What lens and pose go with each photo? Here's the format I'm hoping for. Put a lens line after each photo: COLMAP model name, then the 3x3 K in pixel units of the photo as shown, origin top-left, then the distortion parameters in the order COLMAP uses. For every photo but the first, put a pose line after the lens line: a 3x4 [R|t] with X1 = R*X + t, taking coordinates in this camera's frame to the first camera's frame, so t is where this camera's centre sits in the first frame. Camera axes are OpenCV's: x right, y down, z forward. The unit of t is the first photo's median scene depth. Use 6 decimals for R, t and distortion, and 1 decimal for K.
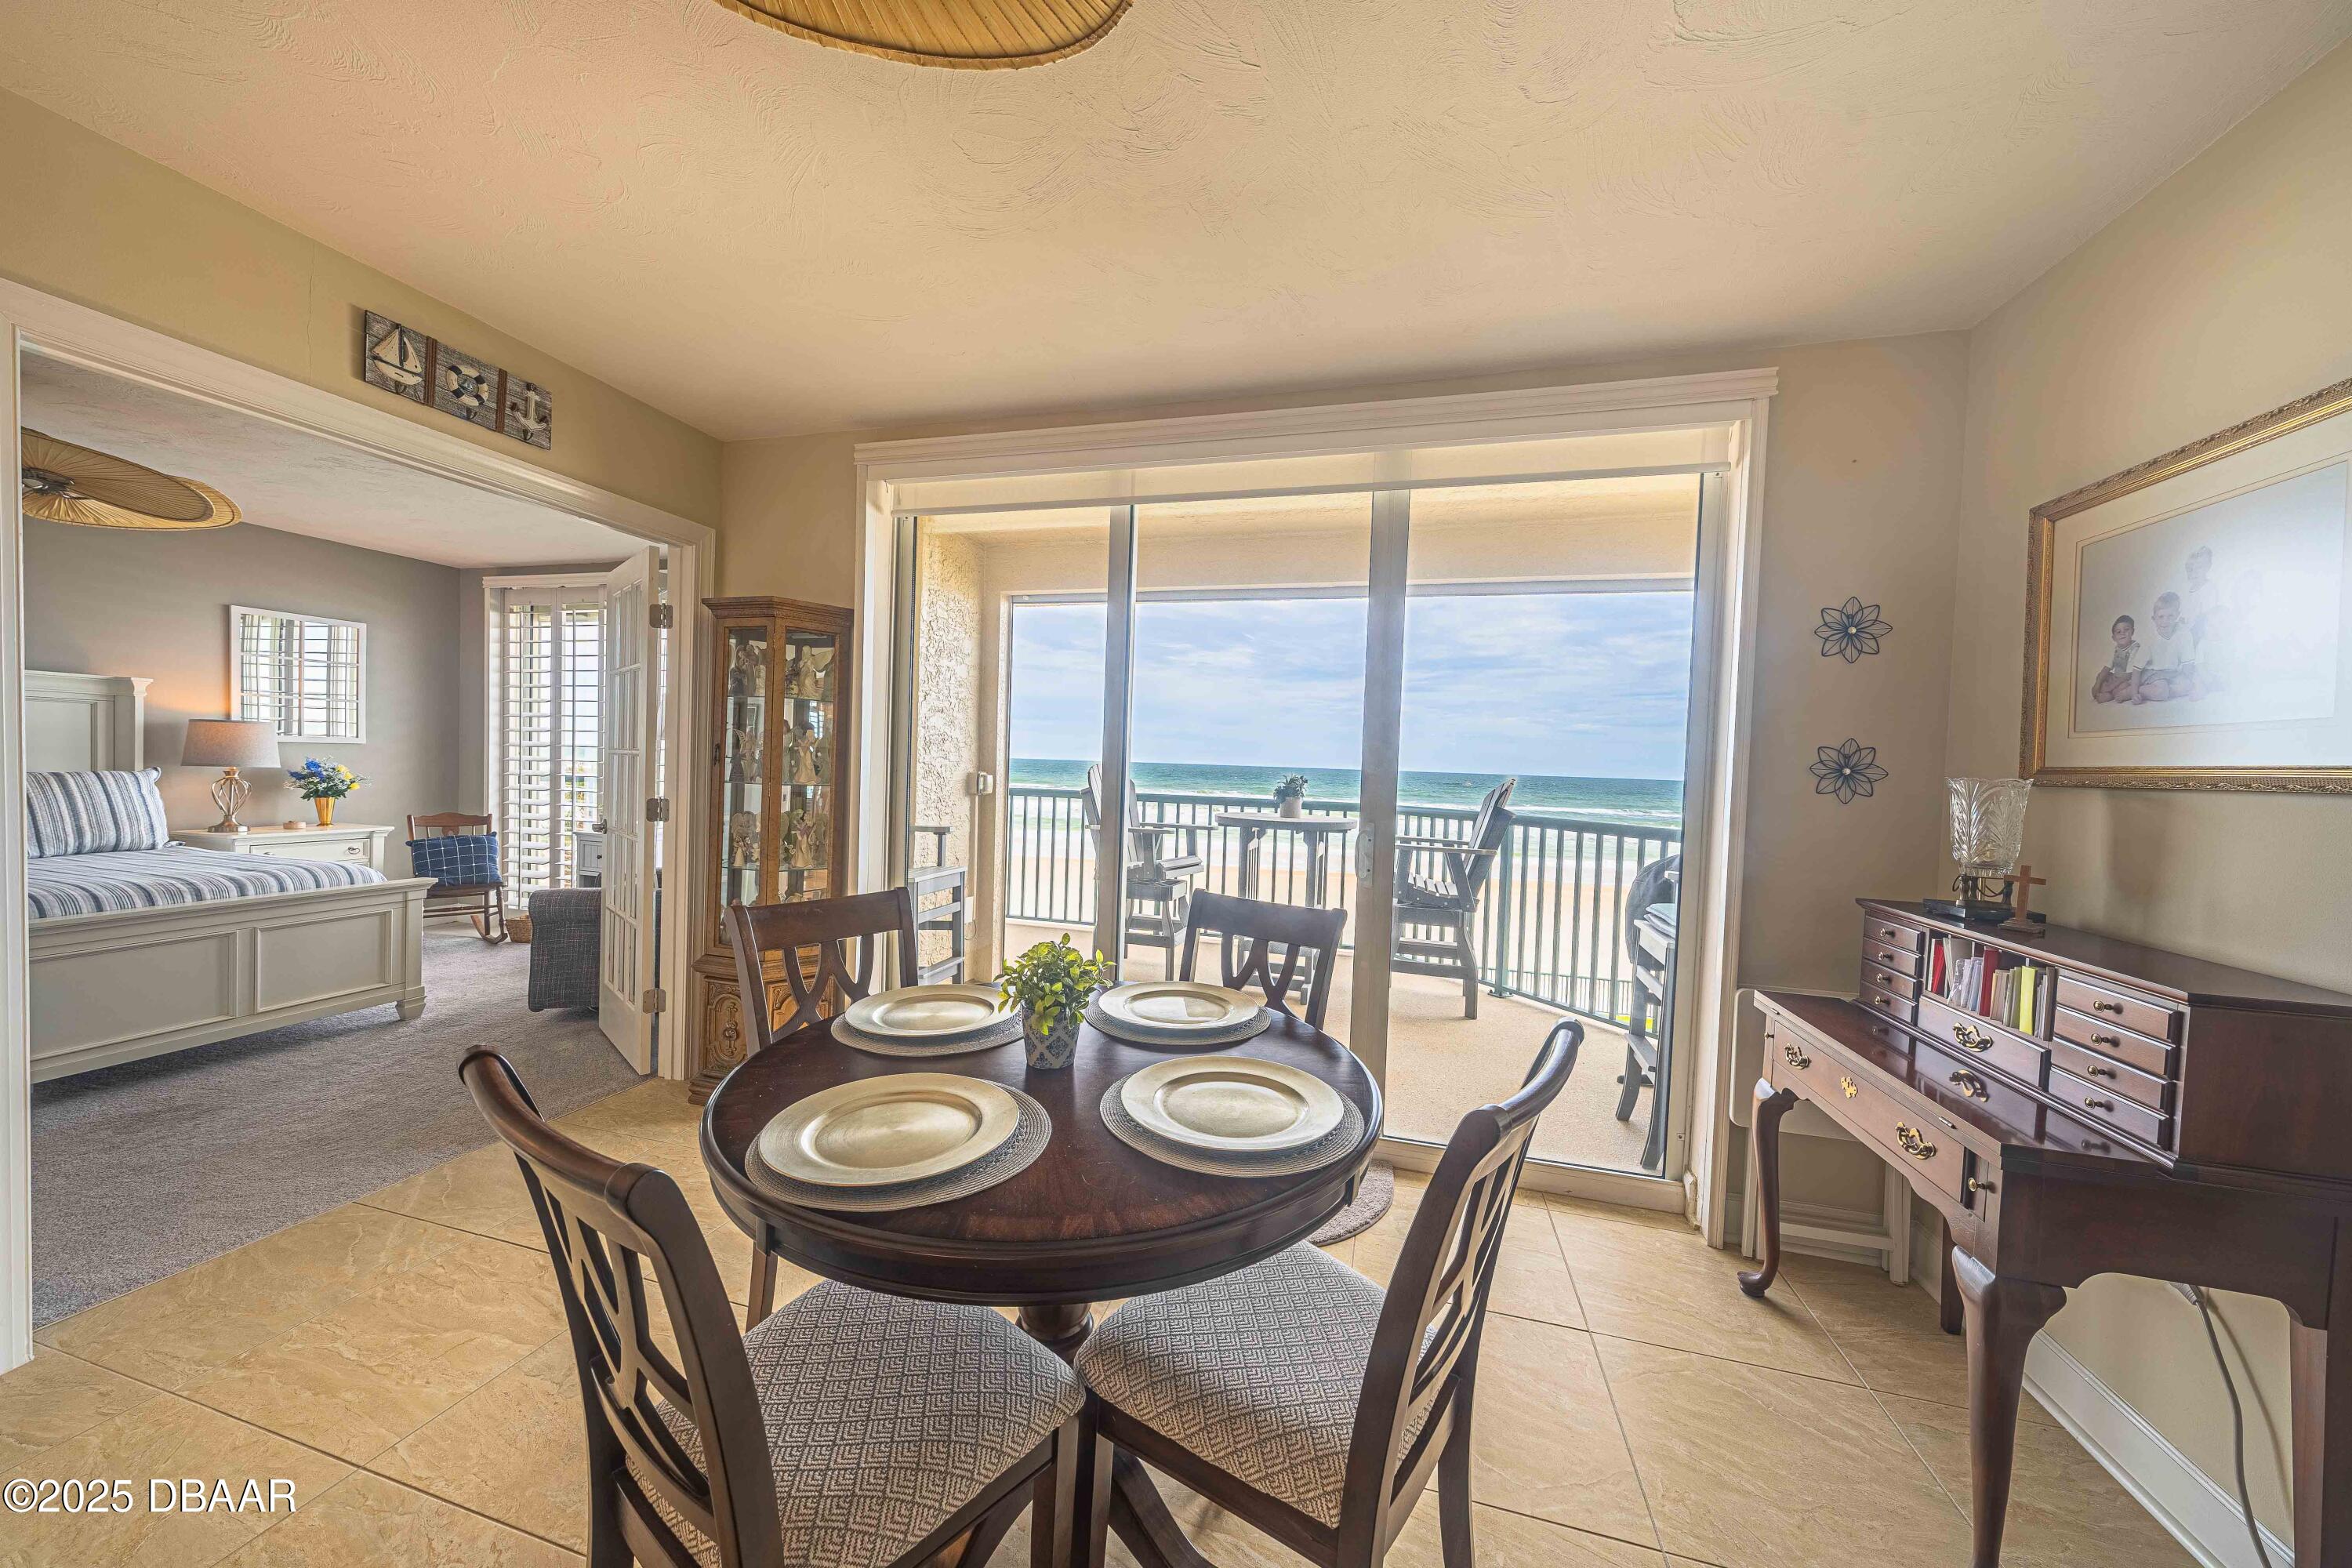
lens RADIAL K [[803.6, 0, 1199.5], [0, 803.6, 774.8], [0, 0, 1]] dist [-0.010024, 0.001298]
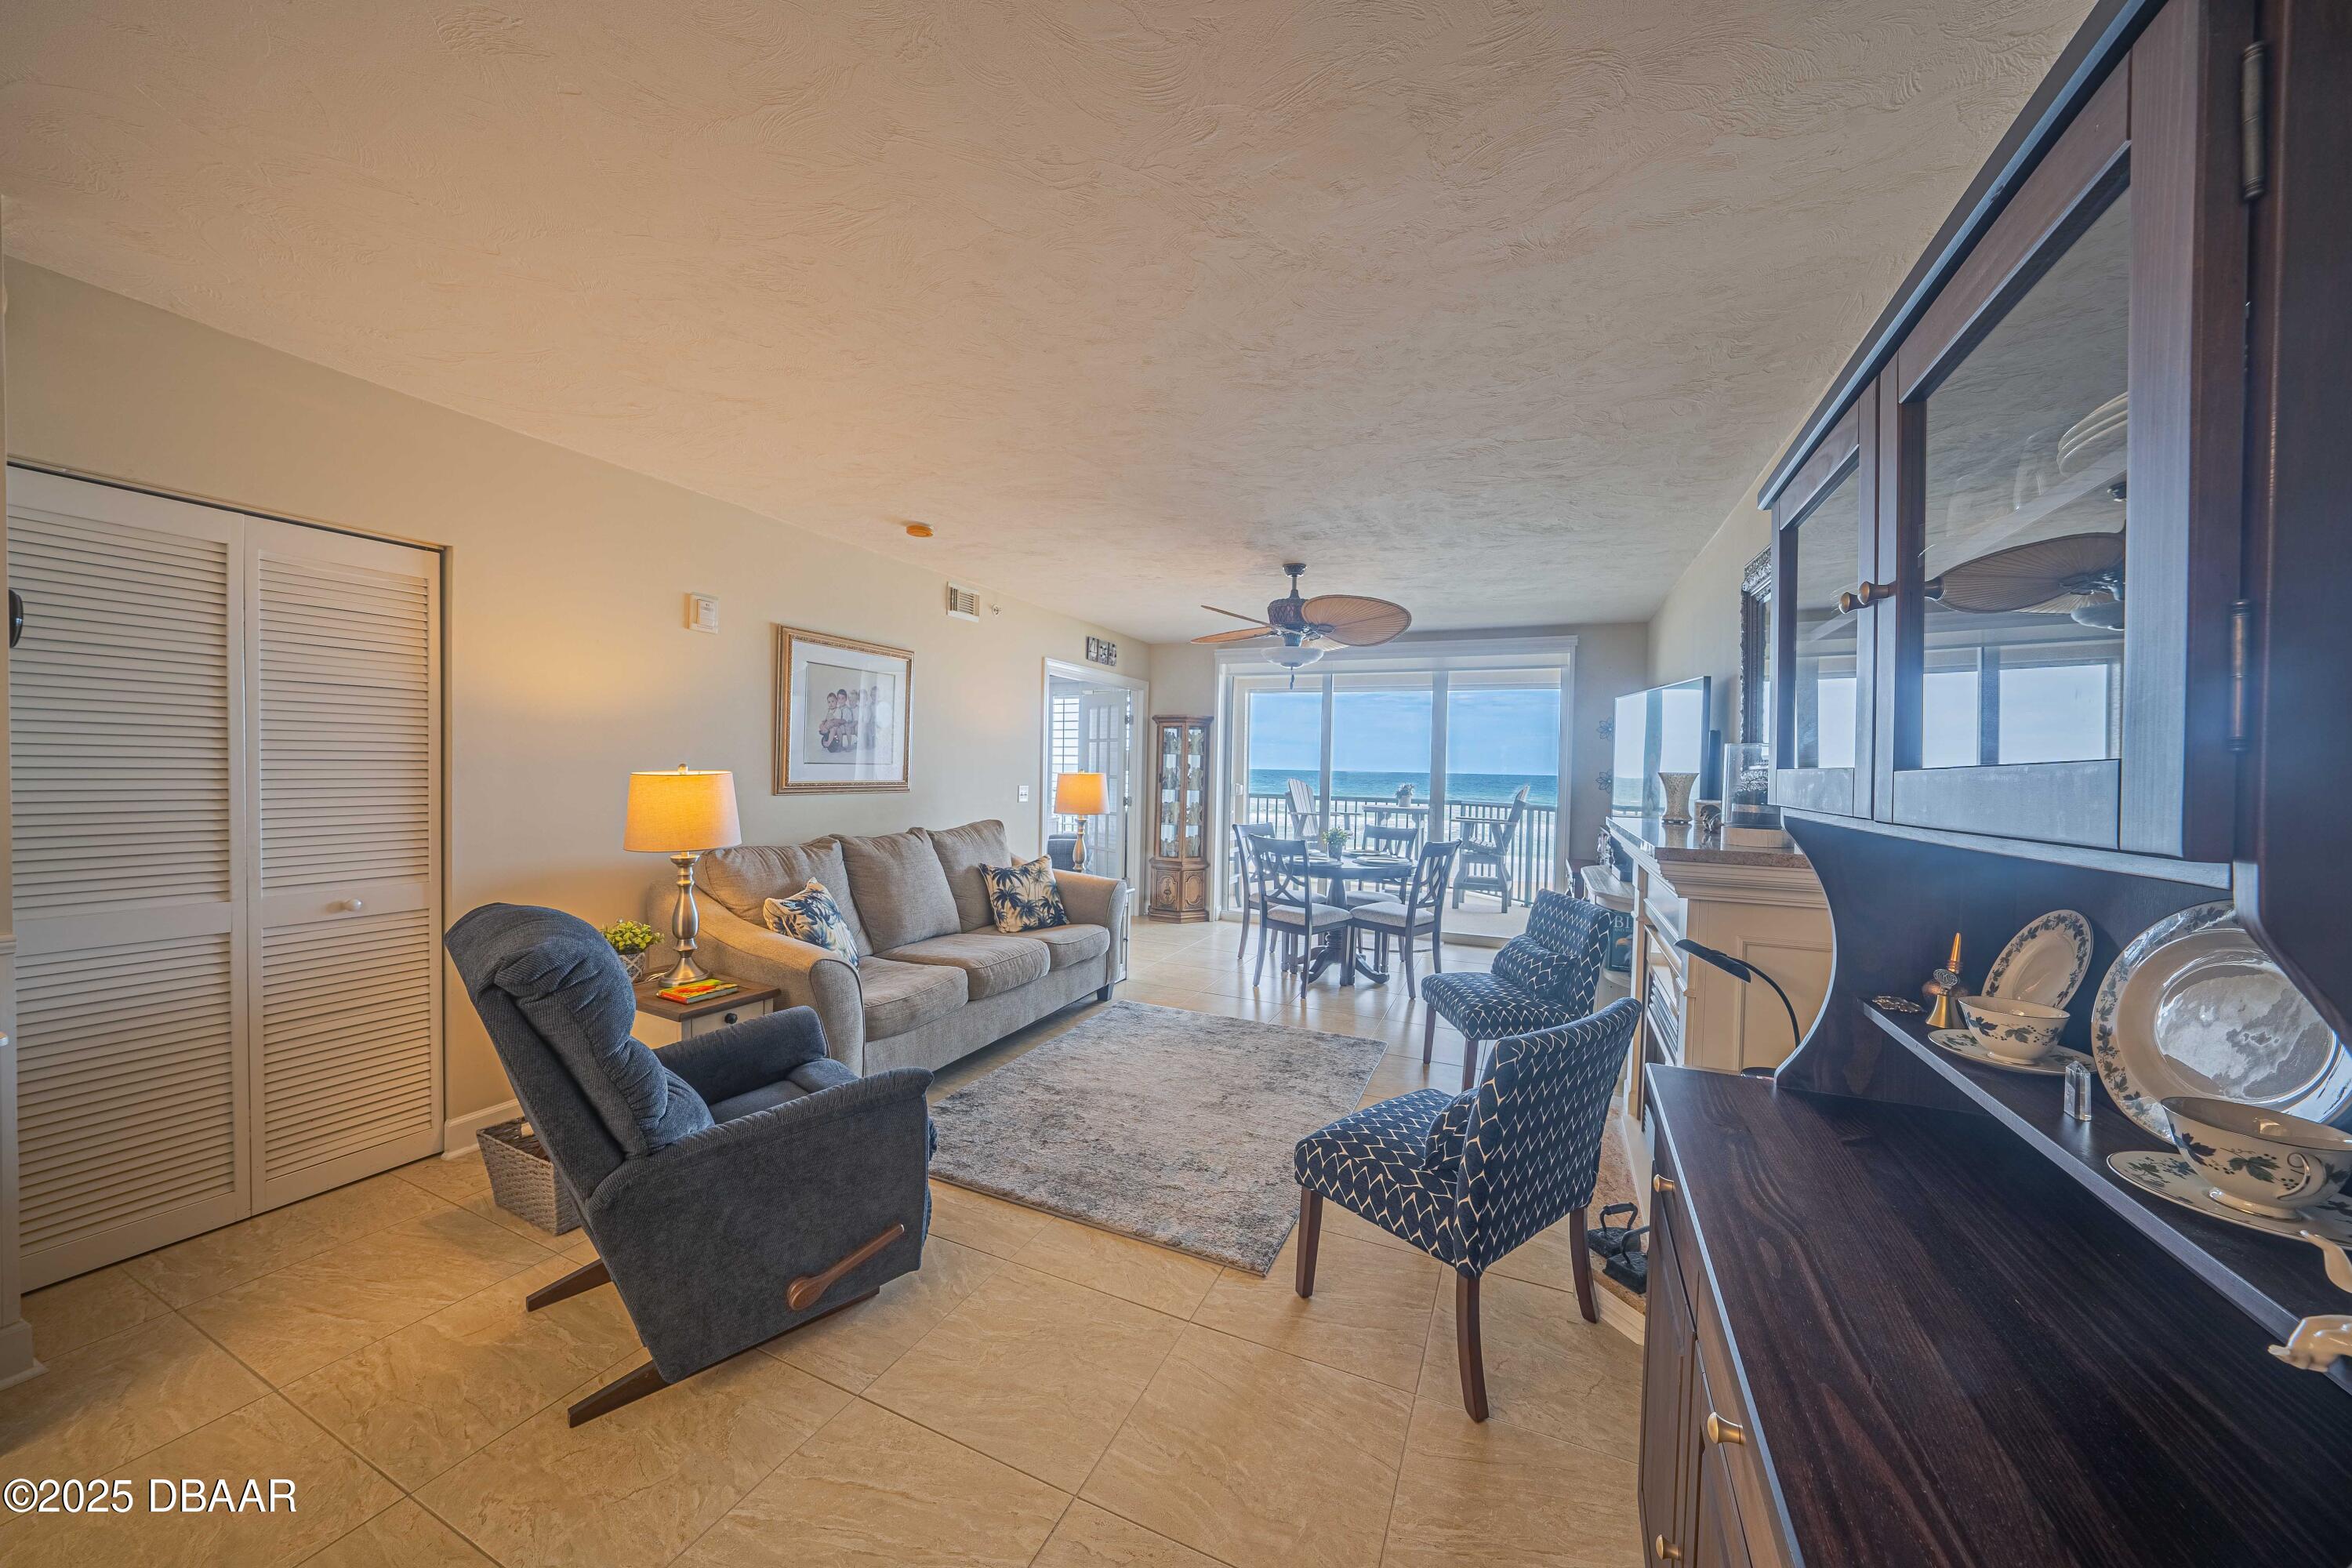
lens RADIAL K [[803.6, 0, 1187.4], [0, 803.6, 783.6], [0, 0, 1]] dist [-0.010024, 0.001298]
pose [[0.985534, -0.007527, -0.169309, -0.072454], [0.008047, 0.999965, 0.002388, -0.008567], [0.169285, -0.003716, 0.985560, -1.007590]]
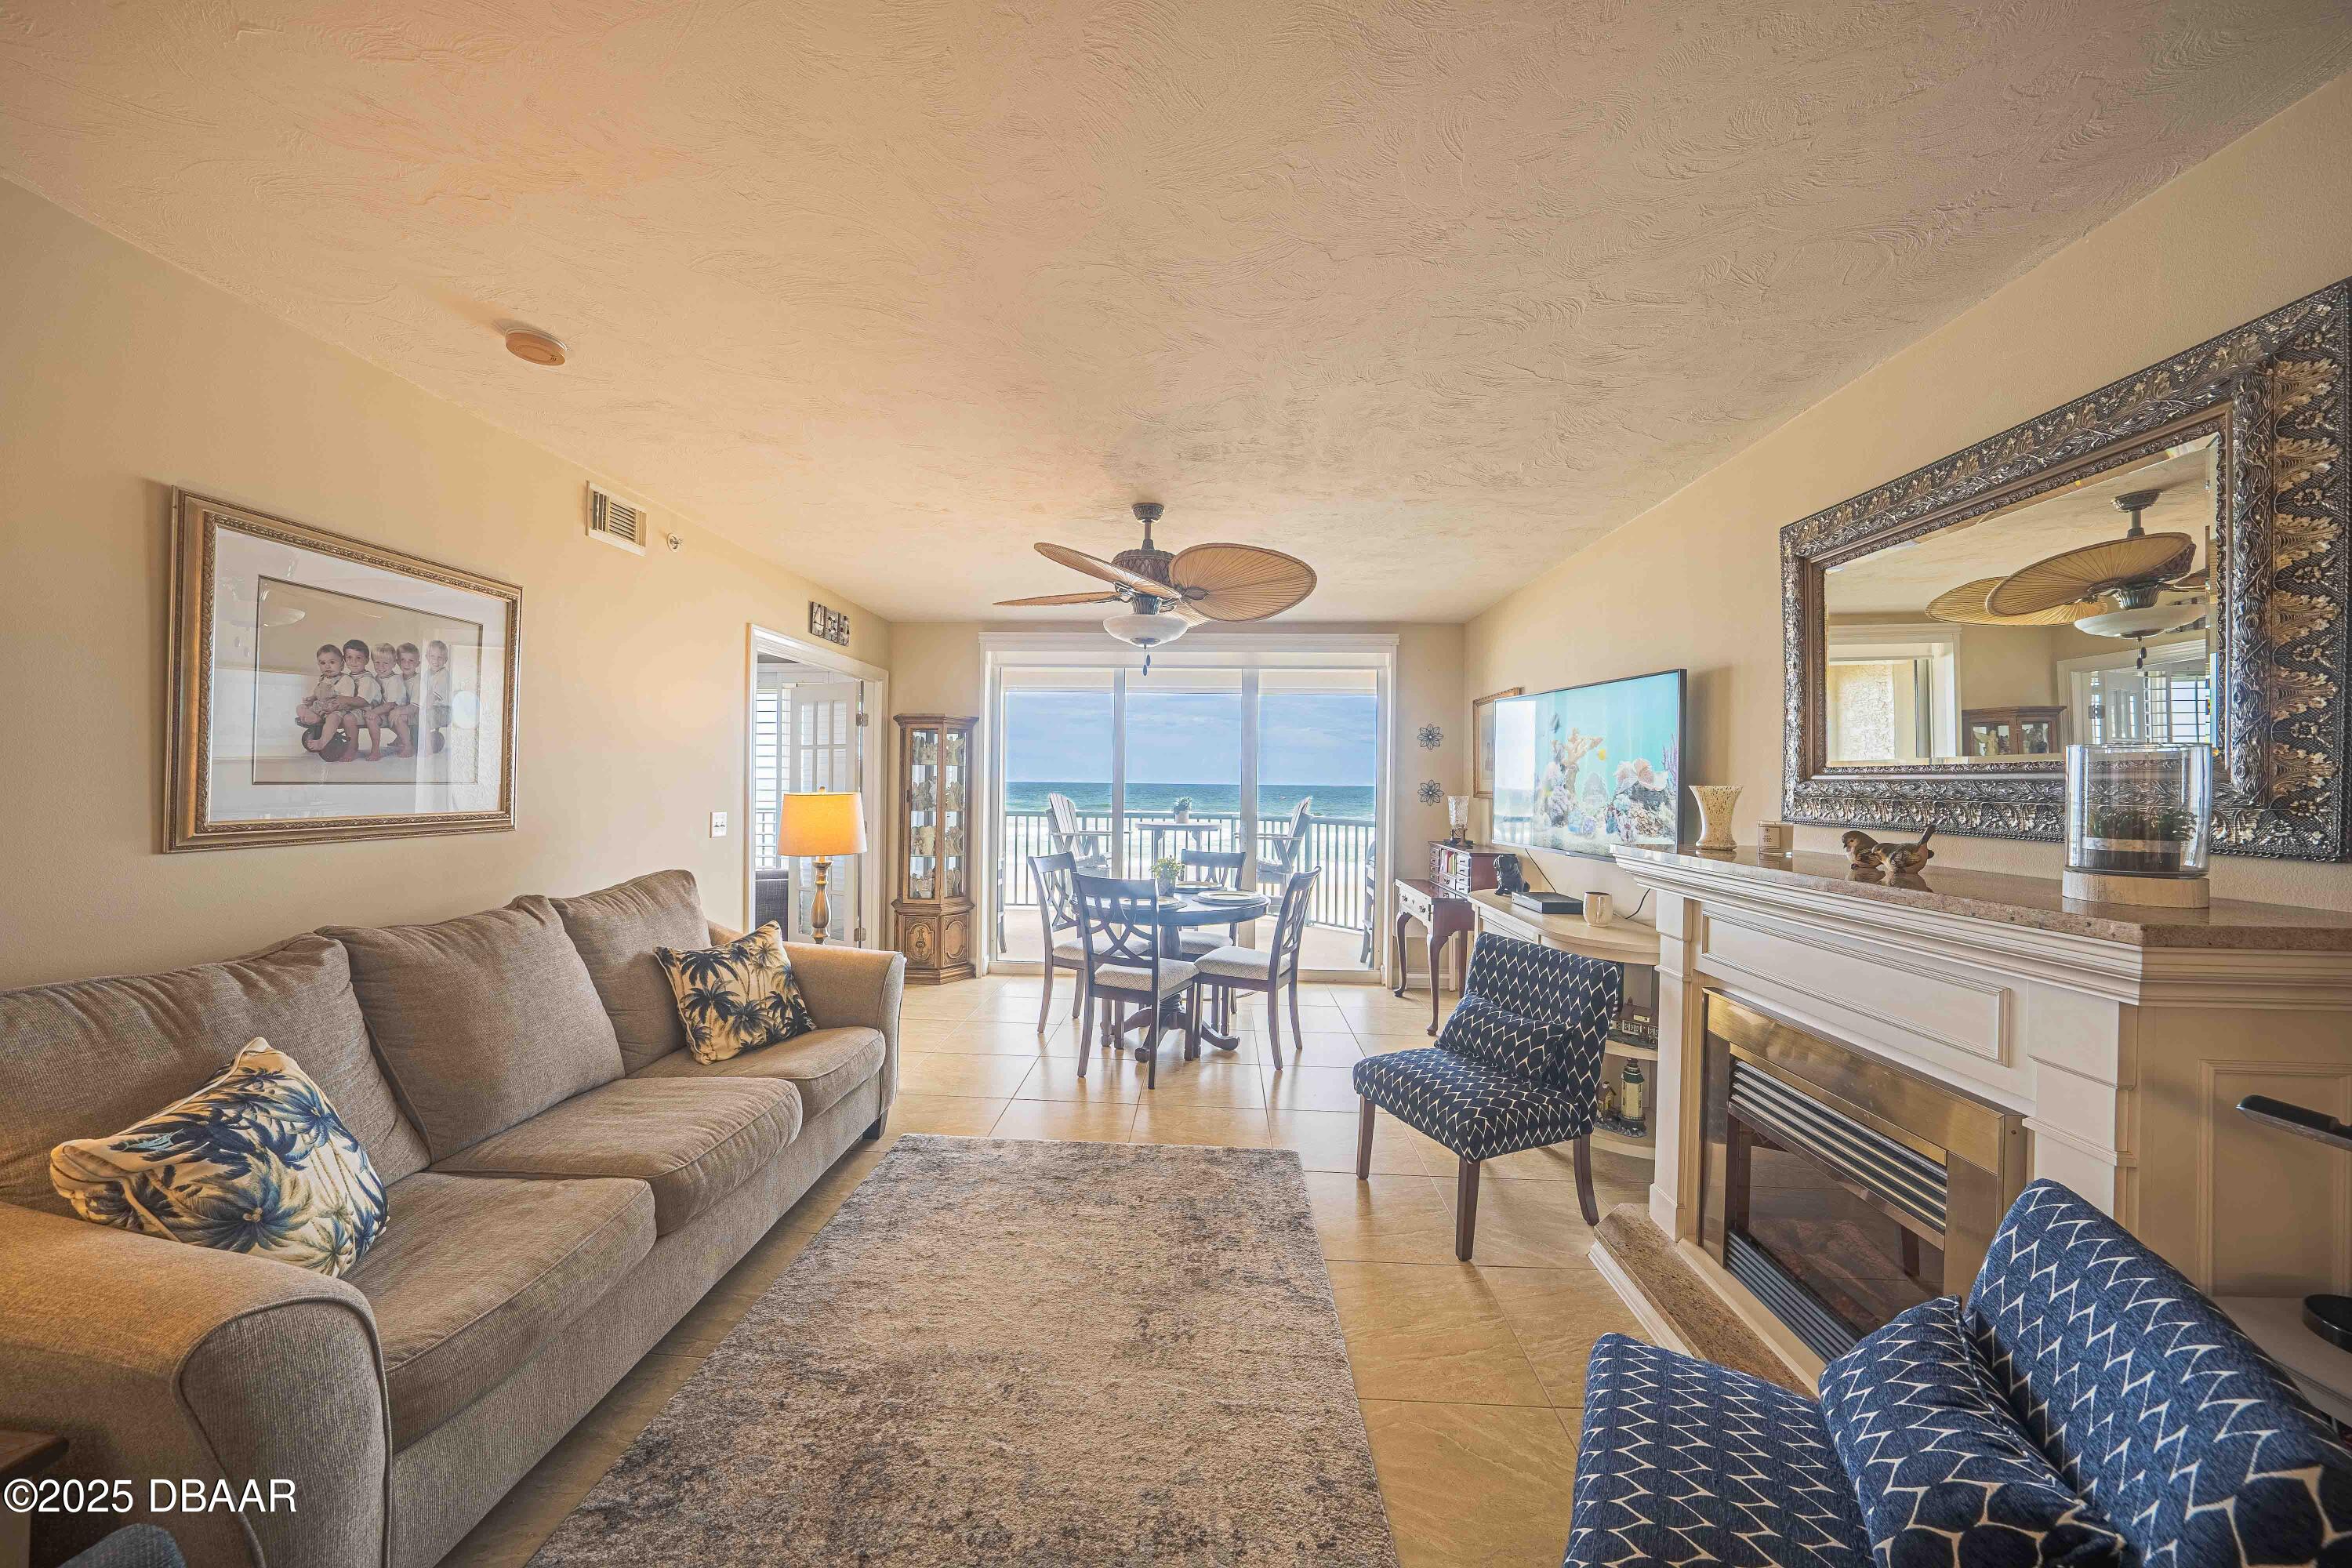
lens RADIAL K [[803.6, 0, 1165.6], [0, 803.6, 783.9], [0, 0, 1]] dist [-0.010024, 0.001298]
pose [[0.982815, -0.020171, 0.183485, -0.249749], [0.021608, 0.999749, -0.005838, -0.019980], [-0.183322, 0.009702, 0.983005, -0.689738]]
